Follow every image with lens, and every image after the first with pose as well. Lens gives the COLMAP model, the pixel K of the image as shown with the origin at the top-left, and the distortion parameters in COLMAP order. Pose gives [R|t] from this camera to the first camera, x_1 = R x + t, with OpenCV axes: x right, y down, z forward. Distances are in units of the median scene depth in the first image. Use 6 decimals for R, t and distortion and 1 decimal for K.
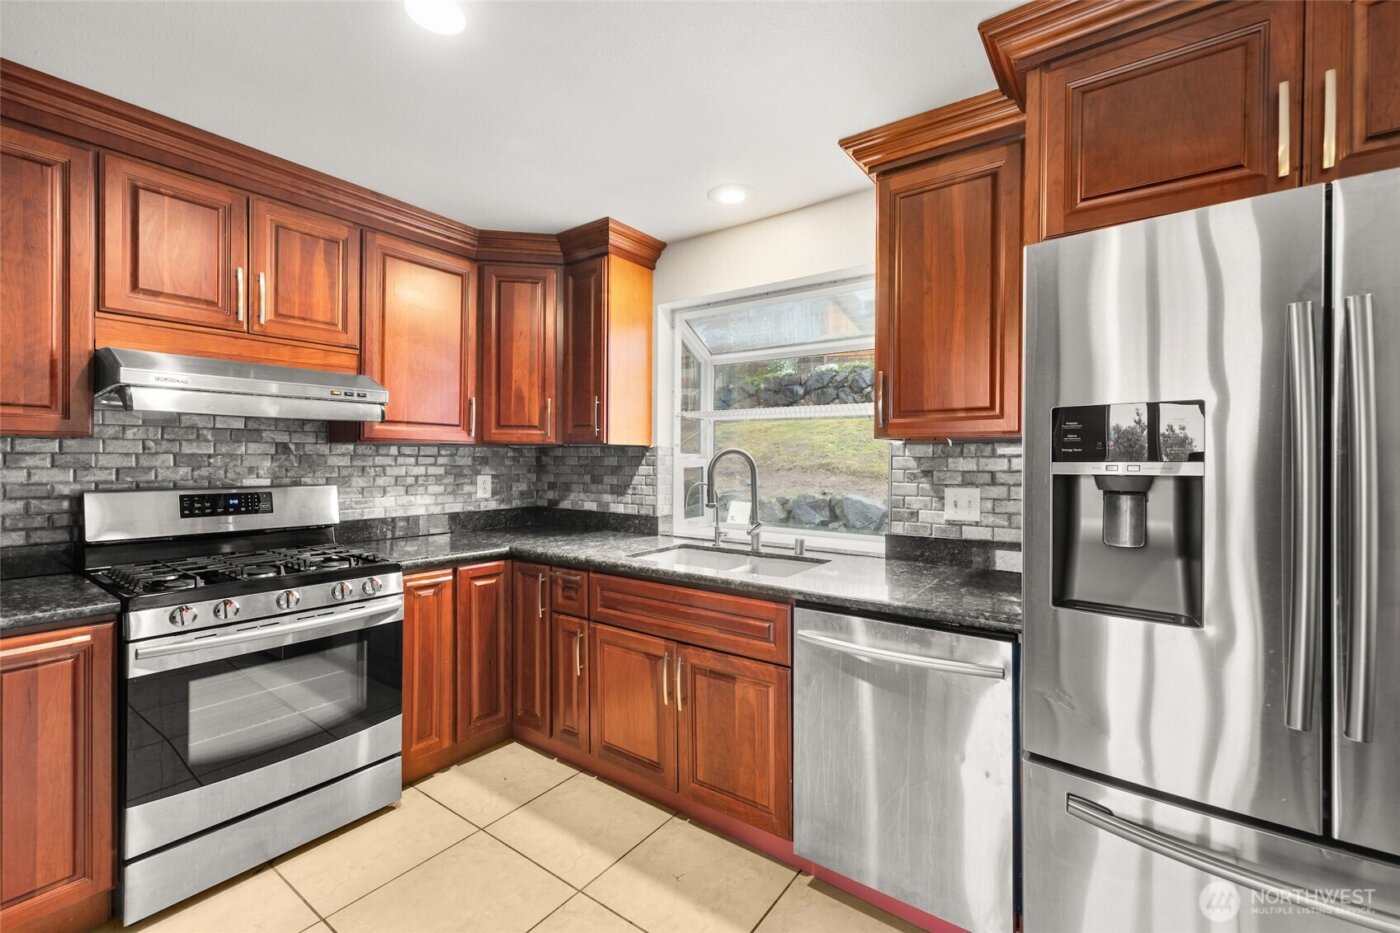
lens RADIAL K [[590.0, 0, 703.8], [0, 590.0, 464.2], [0, 0, 1]] dist [0.005680, -0.001973]
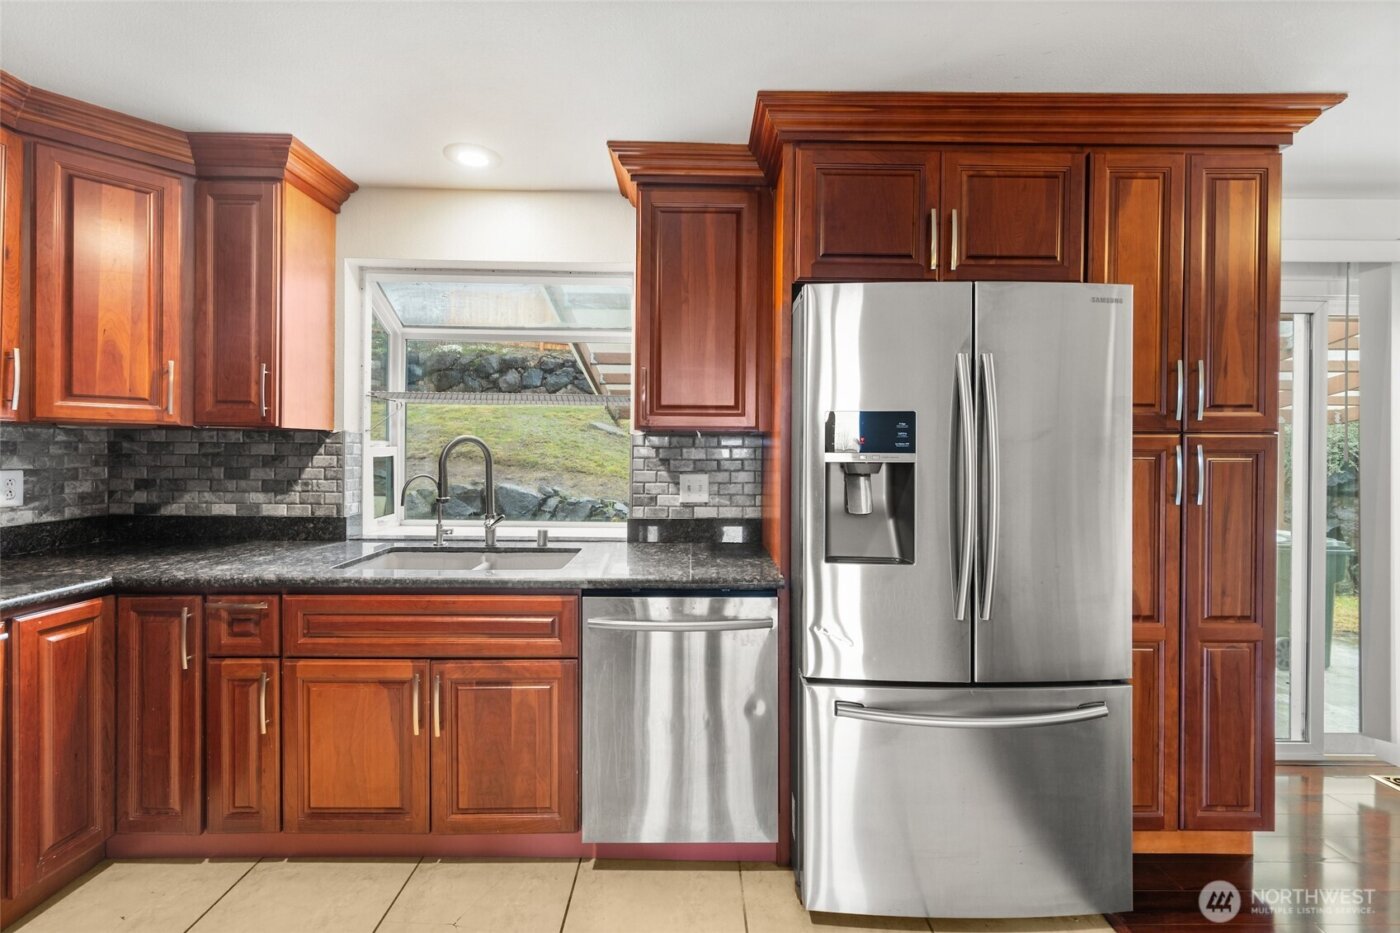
lens RADIAL K [[590.0, 0, 703.8], [0, 590.0, 453.7], [0, 0, 1]] dist [0.005680, -0.001973]
pose [[0.798835, -0.001237, 0.601549, -0.210208], [-0.000817, 0.999995, 0.003140, -0.002907], [-0.601550, -0.003000, 0.798830, 0.057613]]
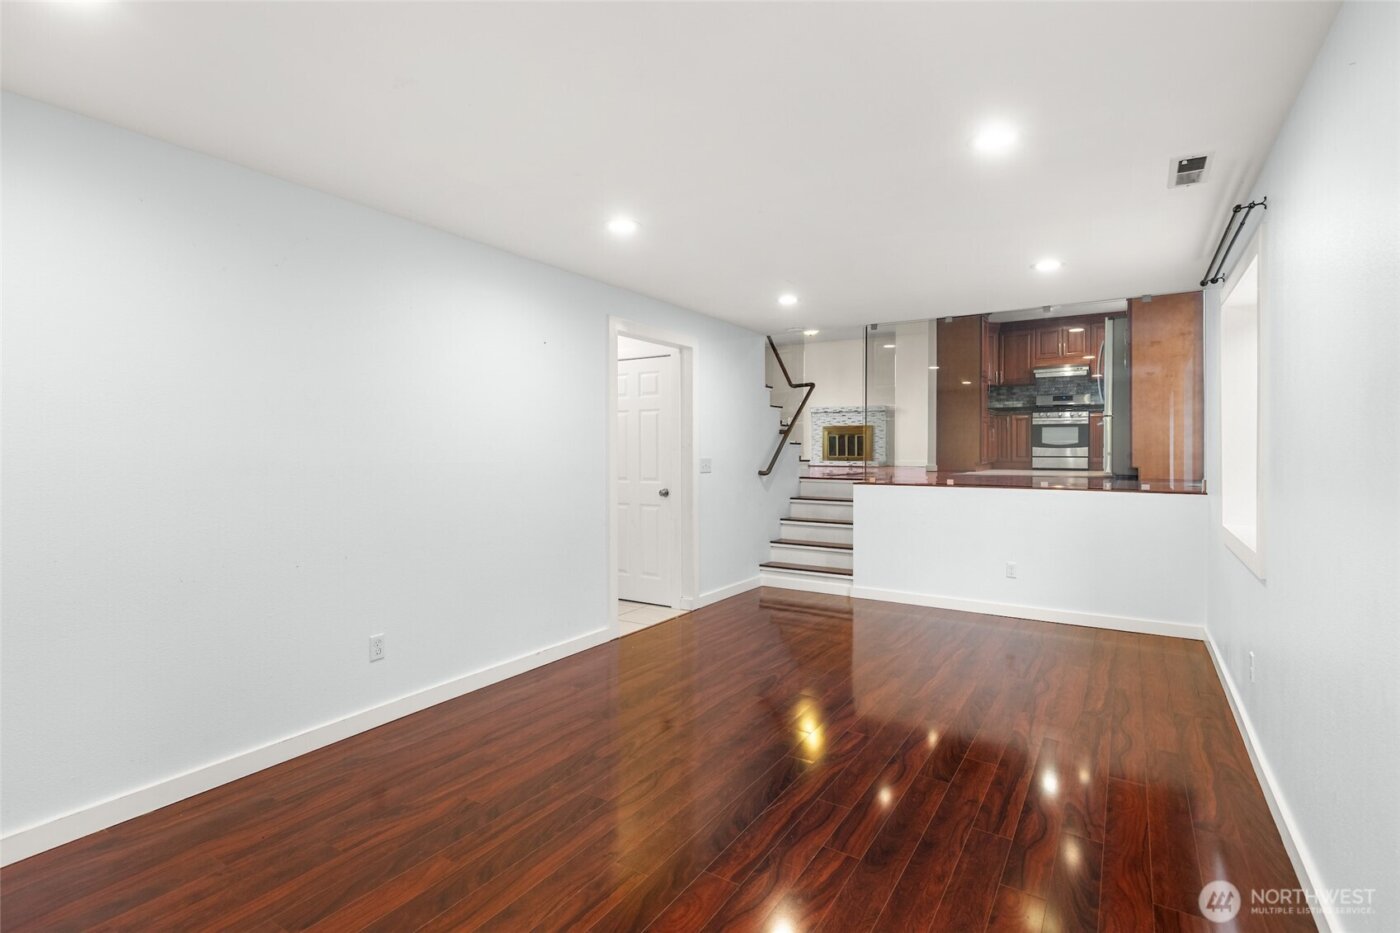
lens RADIAL K [[678.8, 0, 691.3], [0, 678.8, 452.1], [0, 0, 1]] dist [0.000784, 0.004630]
pose [[0.050496, -0.002154, -0.998722, 3.605734], [-0.006943, 0.999973, -0.002507, 0.446059], [0.998700, 0.007061, 0.050480, -1.749881]]
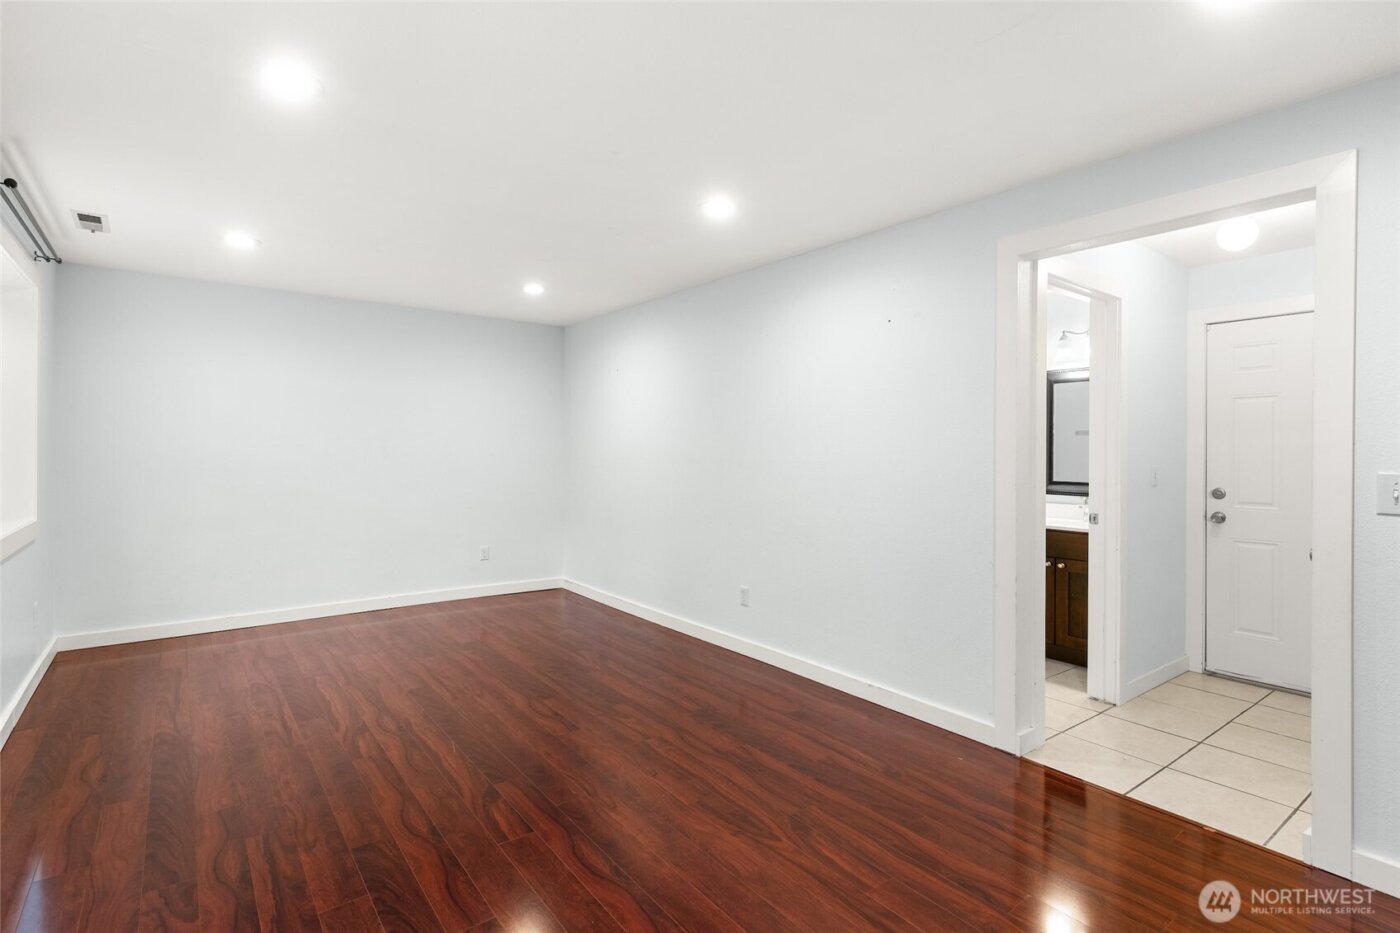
lens RADIAL K [[678.8, 0, 696.4], [0, 678.8, 456.4], [0, 0, 1]] dist [0.000784, 0.004630]
pose [[-0.957183, -0.017429, 0.288959, 1.850927], [-0.012962, 0.999765, 0.017366, 0.437011], [-0.289194, 0.012877, -0.957184, -0.559483]]
